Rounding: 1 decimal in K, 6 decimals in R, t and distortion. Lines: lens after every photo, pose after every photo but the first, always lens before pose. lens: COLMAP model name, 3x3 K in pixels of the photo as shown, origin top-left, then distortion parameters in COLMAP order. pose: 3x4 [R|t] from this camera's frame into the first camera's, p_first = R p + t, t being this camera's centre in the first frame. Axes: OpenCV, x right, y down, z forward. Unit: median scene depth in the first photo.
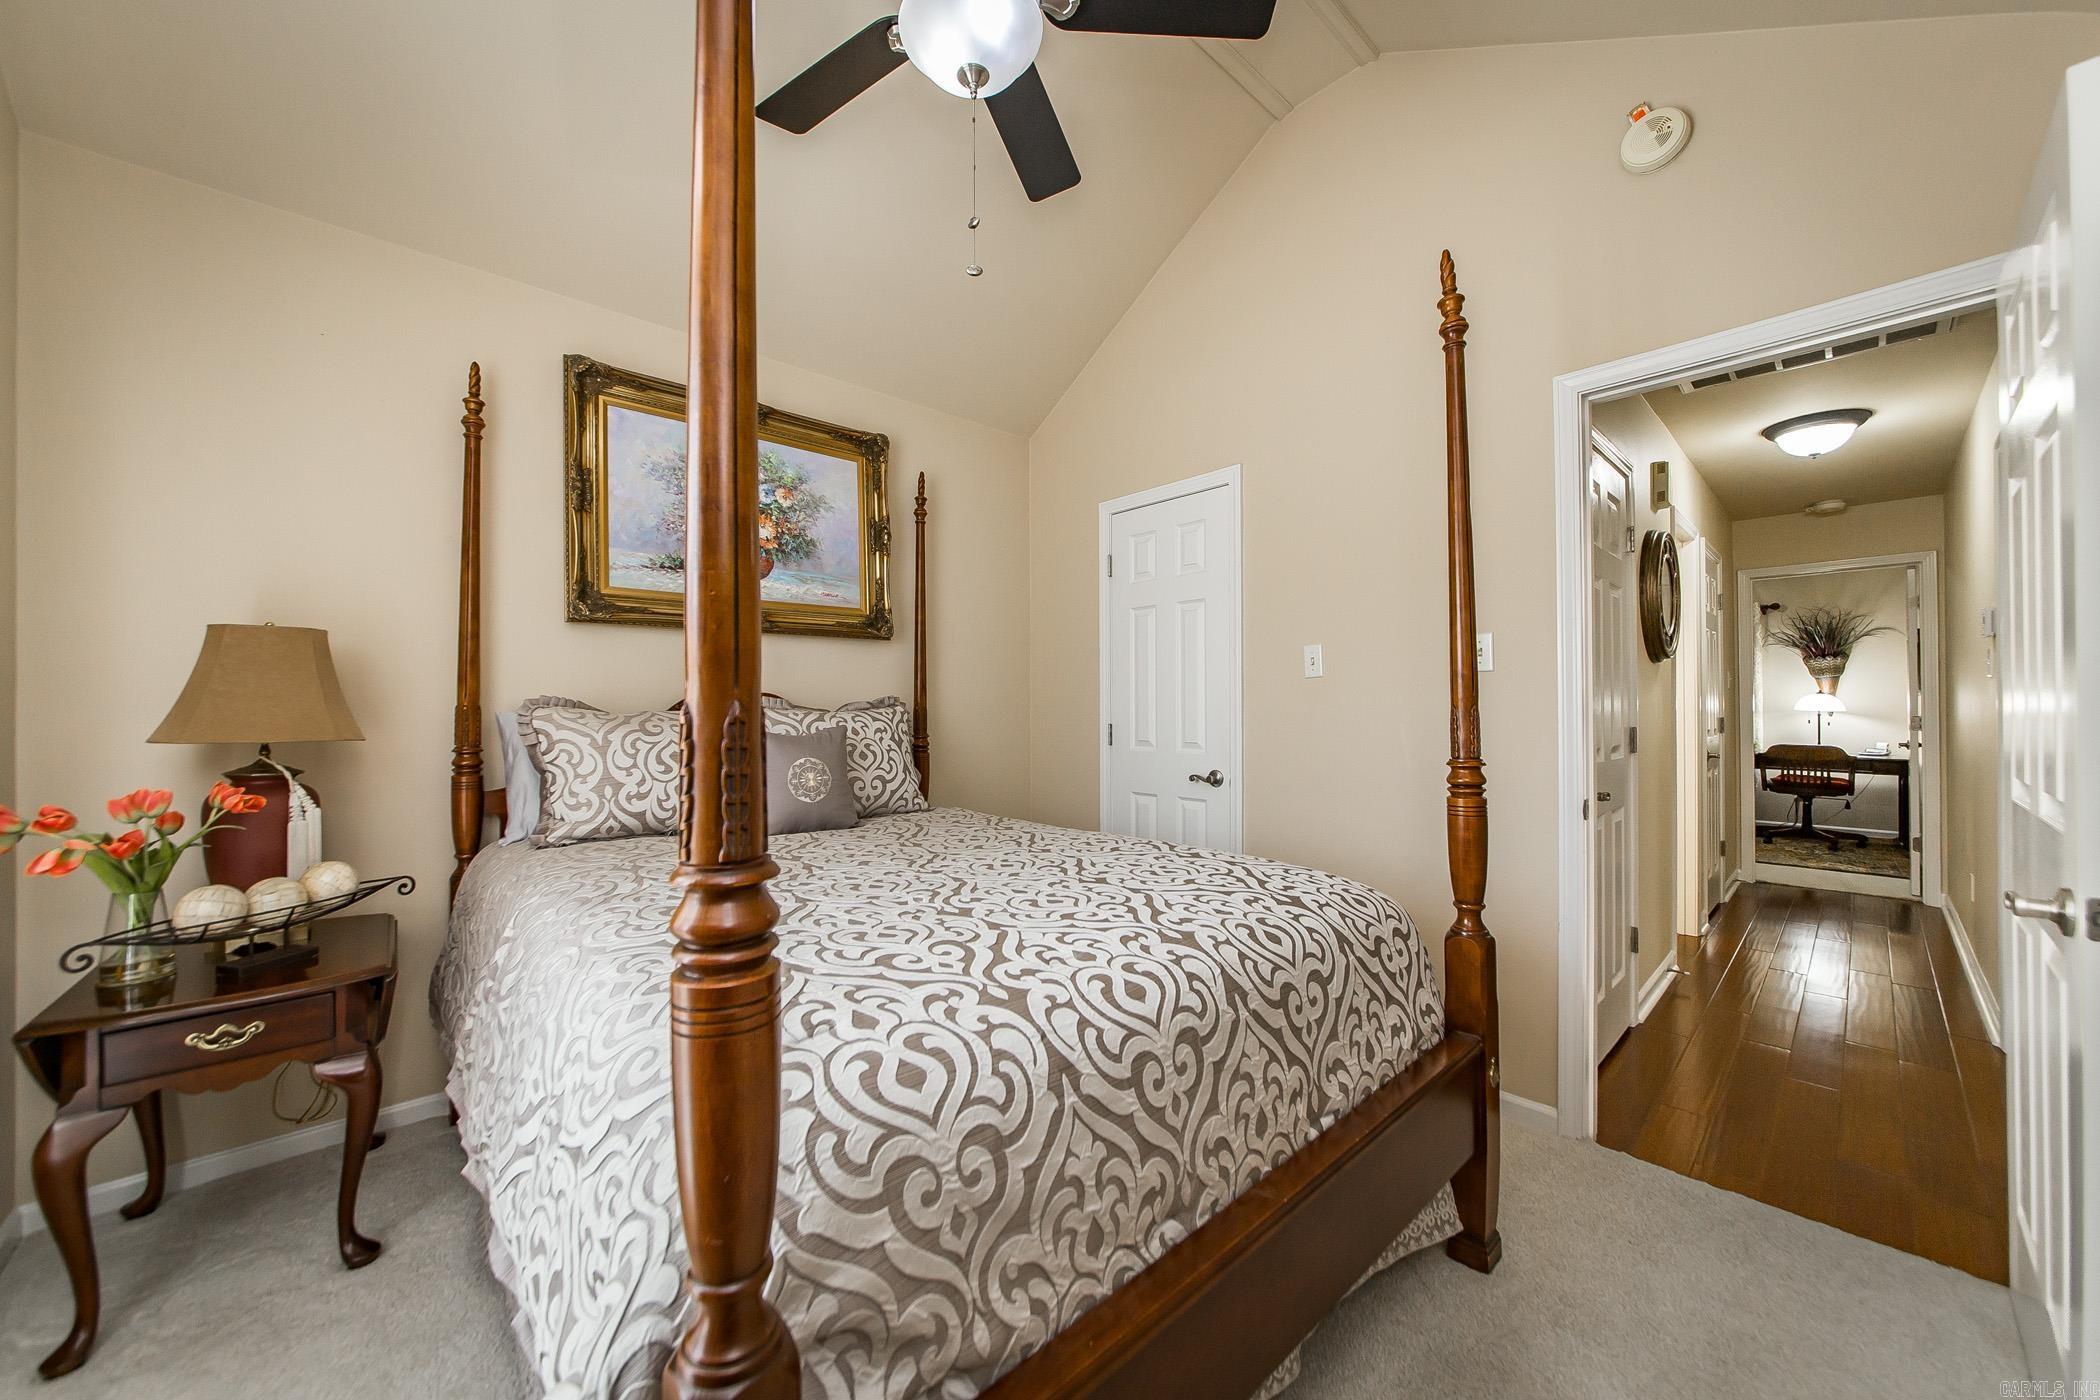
lens RADIAL K [[741.7, 0, 1046.9], [0, 741.7, 698.0], [0, 0, 1]] dist [-0.003275, 0.000038]
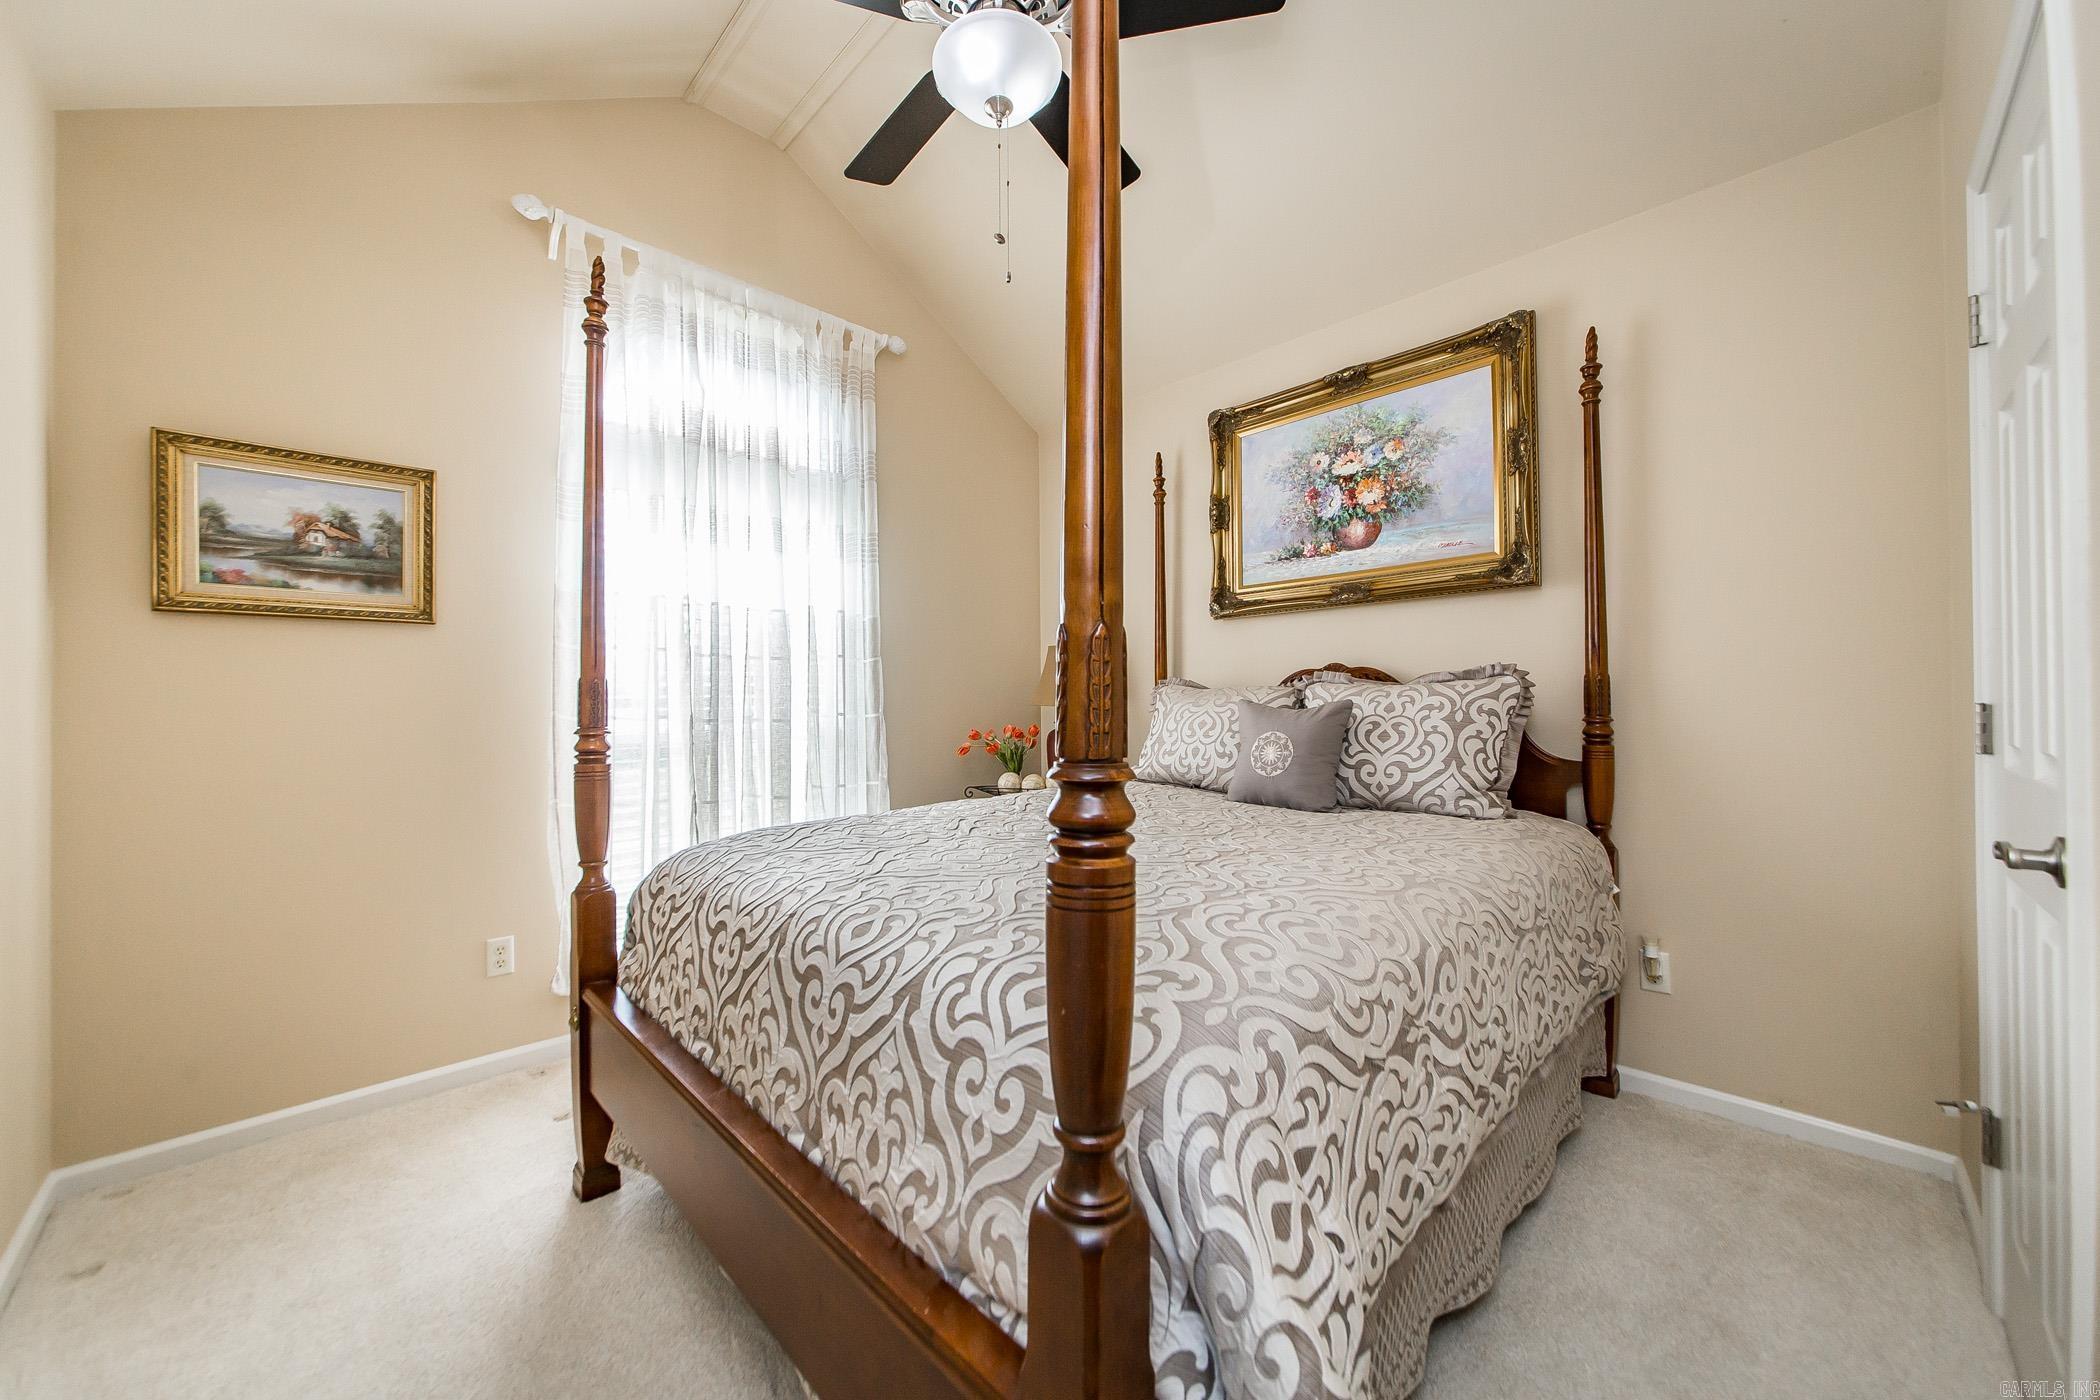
lens RADIAL K [[741.7, 0, 1046.9], [0, 741.7, 698.0], [0, 0, 1]] dist [-0.003275, 0.000038]
pose [[0.068075, -0.003700, -0.997673, 0.620311], [0.018385, 0.999828, -0.002453, 0.031656], [0.997511, -0.018175, 0.068131, 0.610346]]
